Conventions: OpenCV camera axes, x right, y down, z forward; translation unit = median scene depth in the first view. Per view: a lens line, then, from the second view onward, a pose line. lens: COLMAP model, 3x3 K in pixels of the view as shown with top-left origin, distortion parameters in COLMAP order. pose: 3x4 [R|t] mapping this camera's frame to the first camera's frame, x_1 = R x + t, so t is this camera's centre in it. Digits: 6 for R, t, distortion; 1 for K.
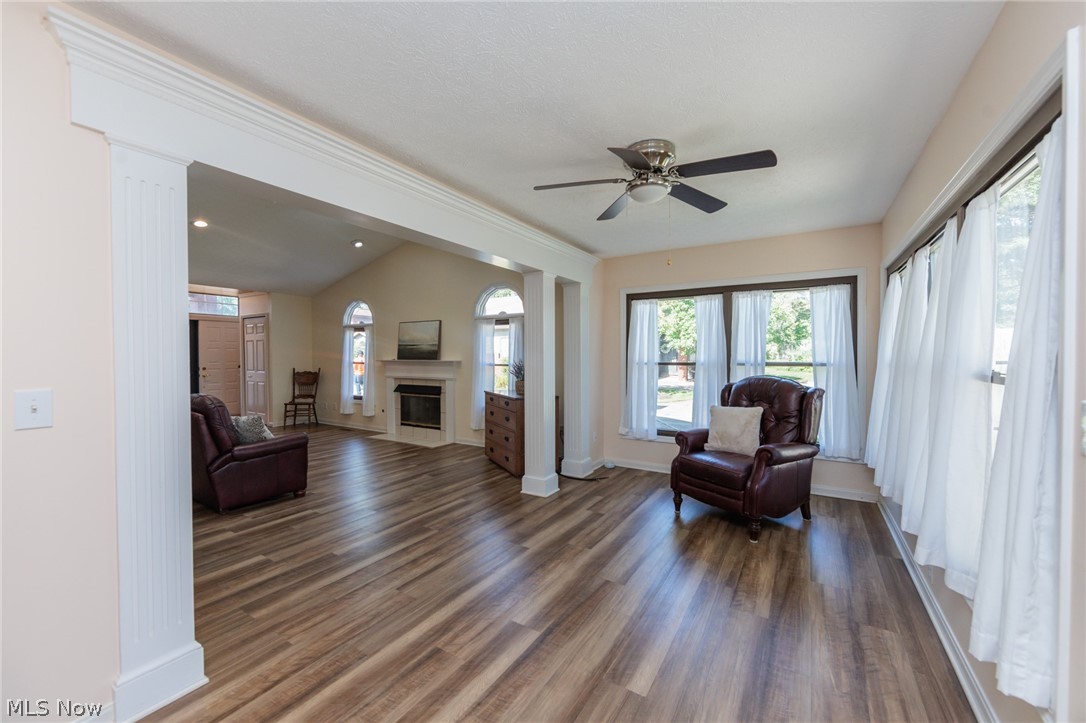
lens RADIAL K [[424.3, 0, 544.5], [0, 424.3, 361.2], [0, 0, 1]] dist [-0.001369, -0.000138]
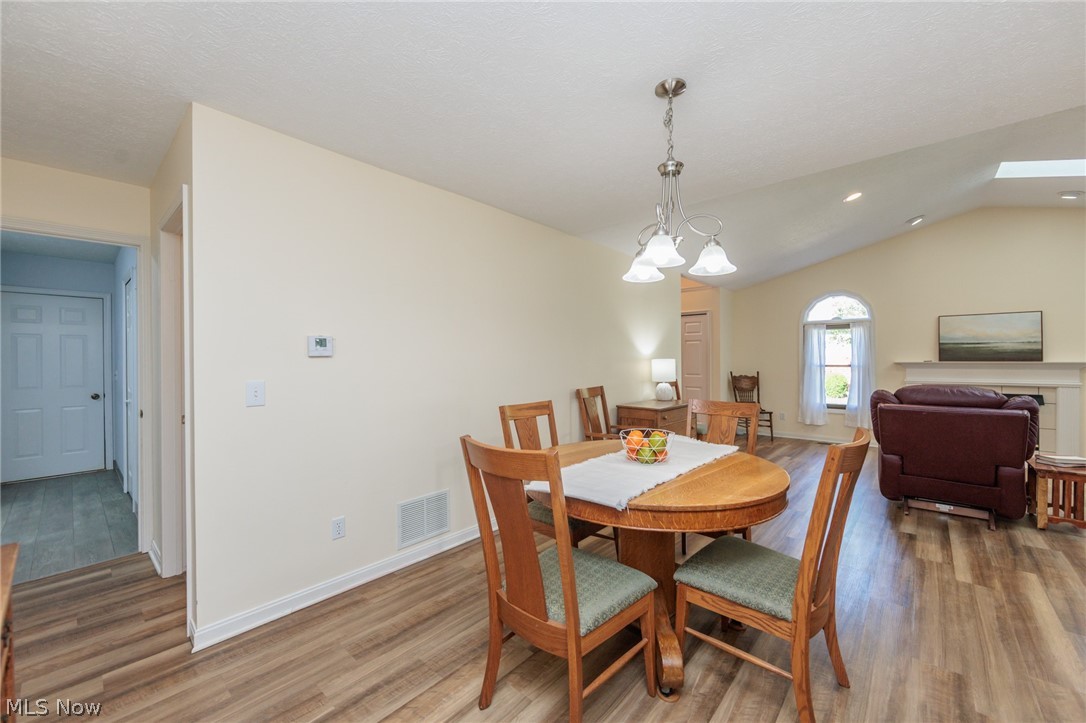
lens RADIAL K [[424.3, 0, 544.5], [0, 424.3, 361.2], [0, 0, 1]] dist [-0.001369, -0.000138]
pose [[0.985149, -0.002825, -0.171676, -1.333523], [0.001087, 0.999947, -0.010214, 0.004623], [0.171695, 0.009876, 0.985101, 0.090235]]
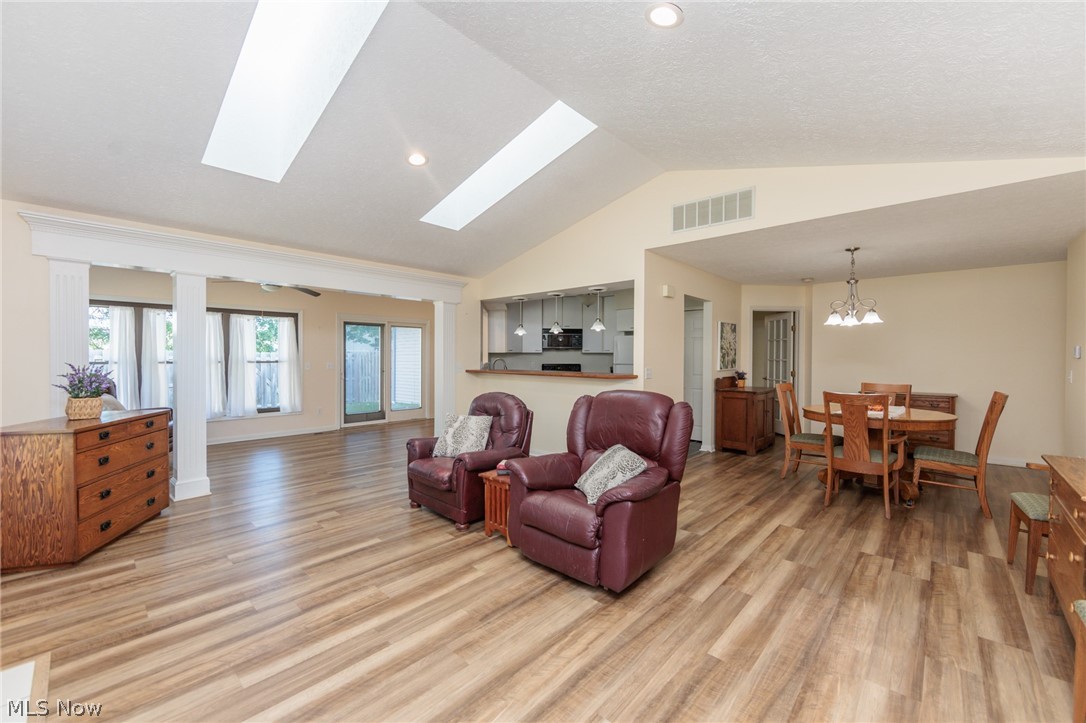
lens RADIAL K [[432.8, 0, 545.5], [0, 432.8, 359.6], [0, 0, 1]] dist [-0.000805, -0.000288]
pose [[-0.982098, -0.002422, 0.188358, -0.824395], [0.001630, 0.999771, 0.021351, -0.021436], [-0.188366, 0.021276, -0.981868, 1.492776]]
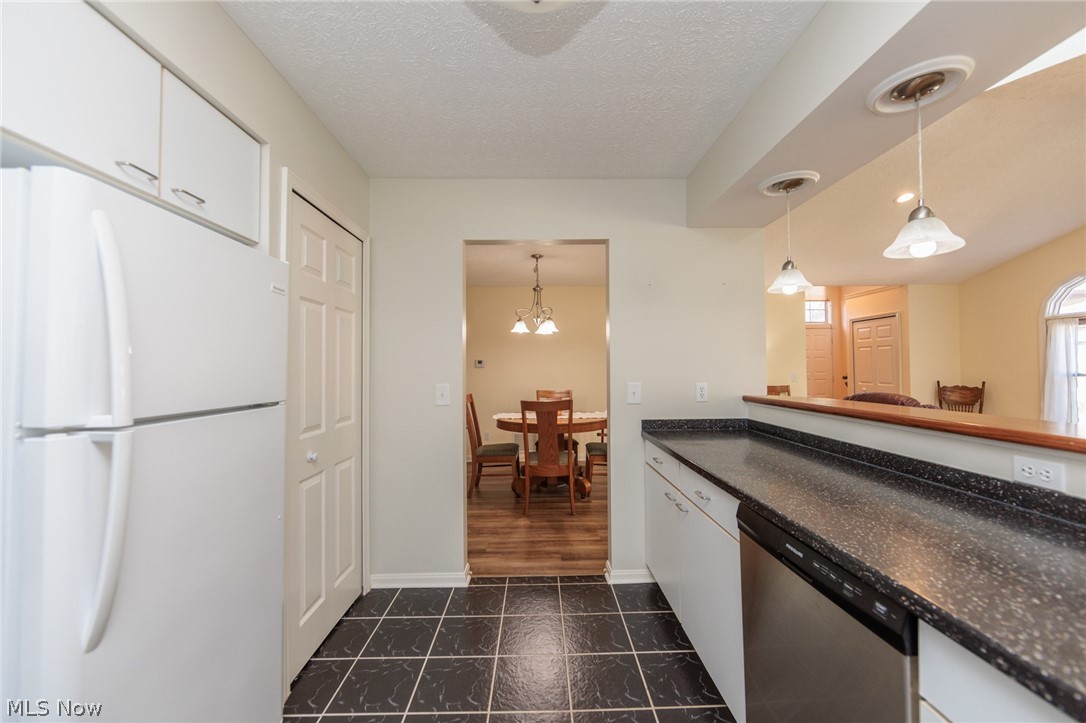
lens RADIAL K [[424.3, 0, 544.5], [0, 424.3, 361.2], [0, 0, 1]] dist [-0.001369, -0.000138]
pose [[0.540755, -0.016335, -0.841022, -0.544111], [-0.004963, 0.999732, -0.022608, 0.002591], [0.841166, 0.016399, 0.540529, 0.009393]]
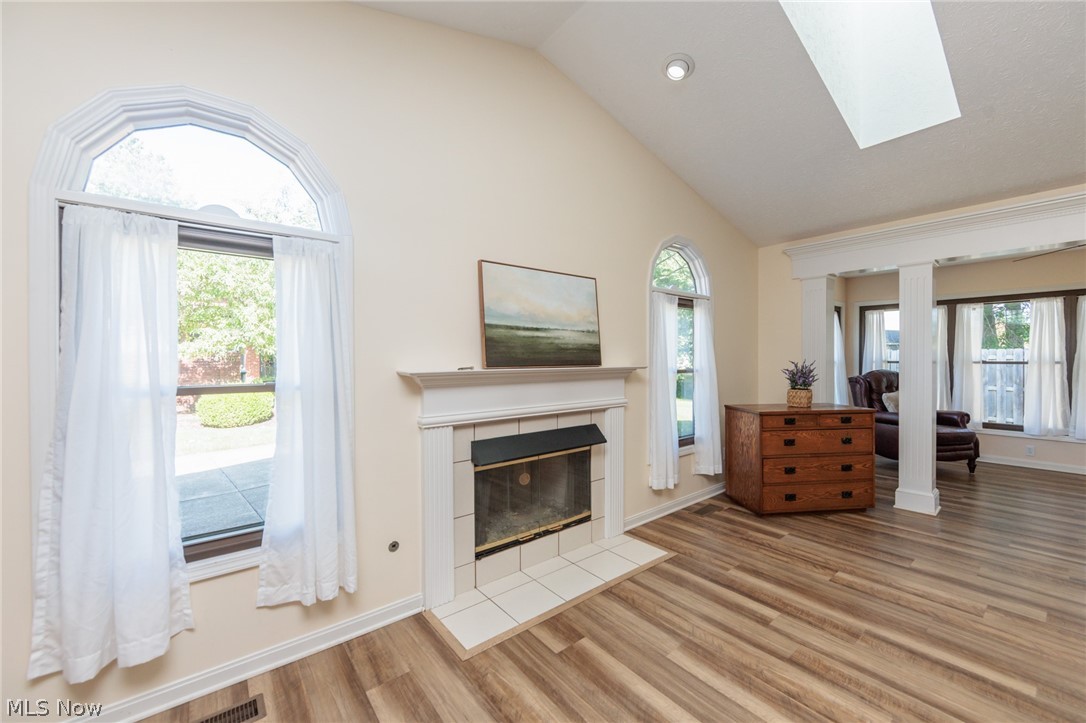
lens RADIAL K [[424.3, 0, 544.5], [0, 424.3, 361.2], [0, 0, 1]] dist [-0.001369, -0.000138]
pose [[0.333892, -0.008574, 0.942572, -0.907315], [0.016426, 0.999860, 0.003276, -0.013731], [-0.942468, 0.014389, 0.333986, 1.176623]]
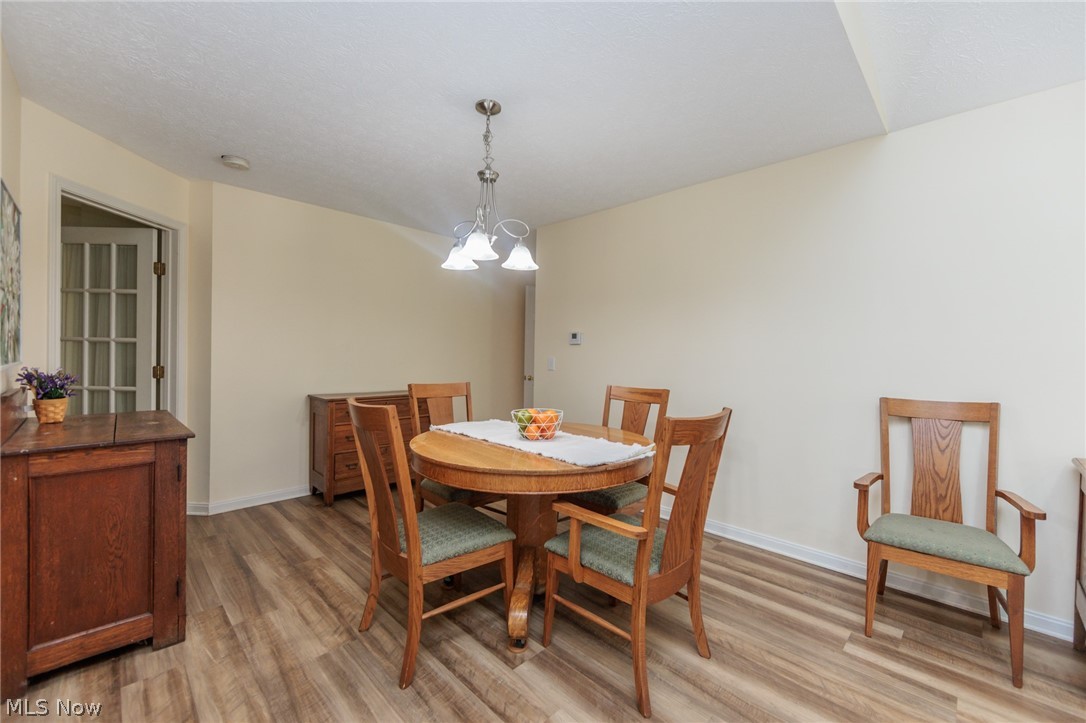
lens RADIAL K [[437.3, 0, 546.6], [0, 437.3, 359.5], [0, 0, 1]] dist [-0.000925, -0.000153]
pose [[-0.218163, 0.007431, -0.975884, -0.867371], [-0.032490, 0.999361, 0.014873, 0.011553], [0.975371, 0.034951, -0.217782, 0.630090]]
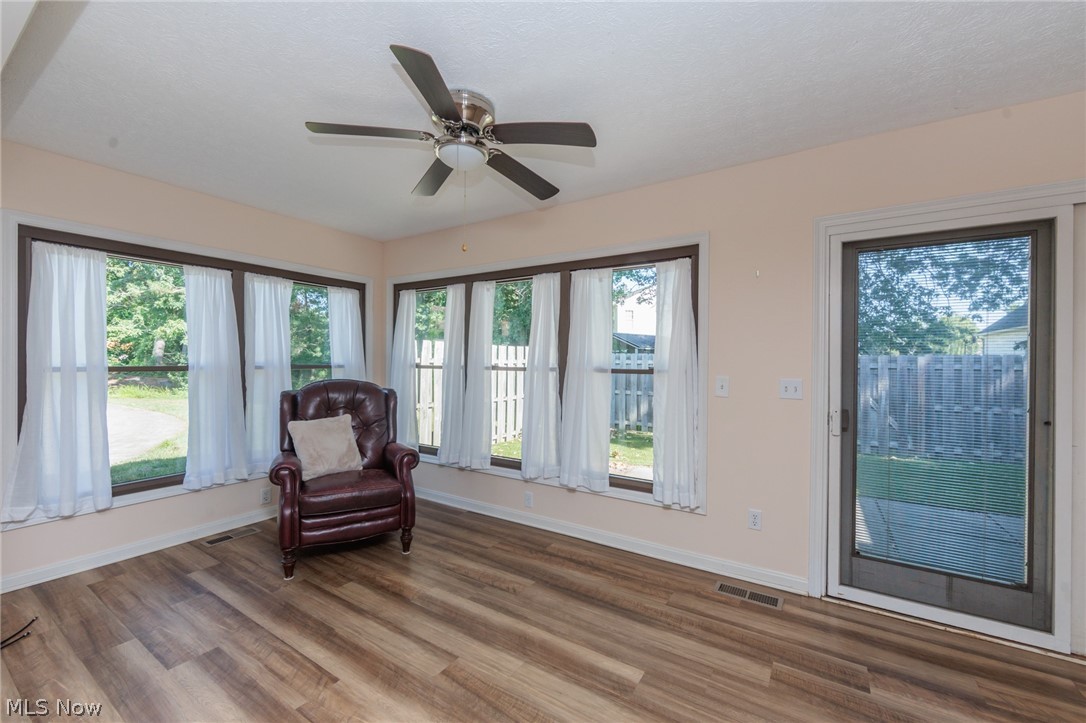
lens RADIAL K [[437.3, 0, 546.6], [0, 437.3, 359.5], [0, 0, 1]] dist [-0.000925, -0.000153]
pose [[0.011564, 0.003476, 0.999927, -0.289446], [0.006523, 0.999972, -0.003551, -0.000872], [-0.999912, 0.006563, 0.011541, 0.403866]]
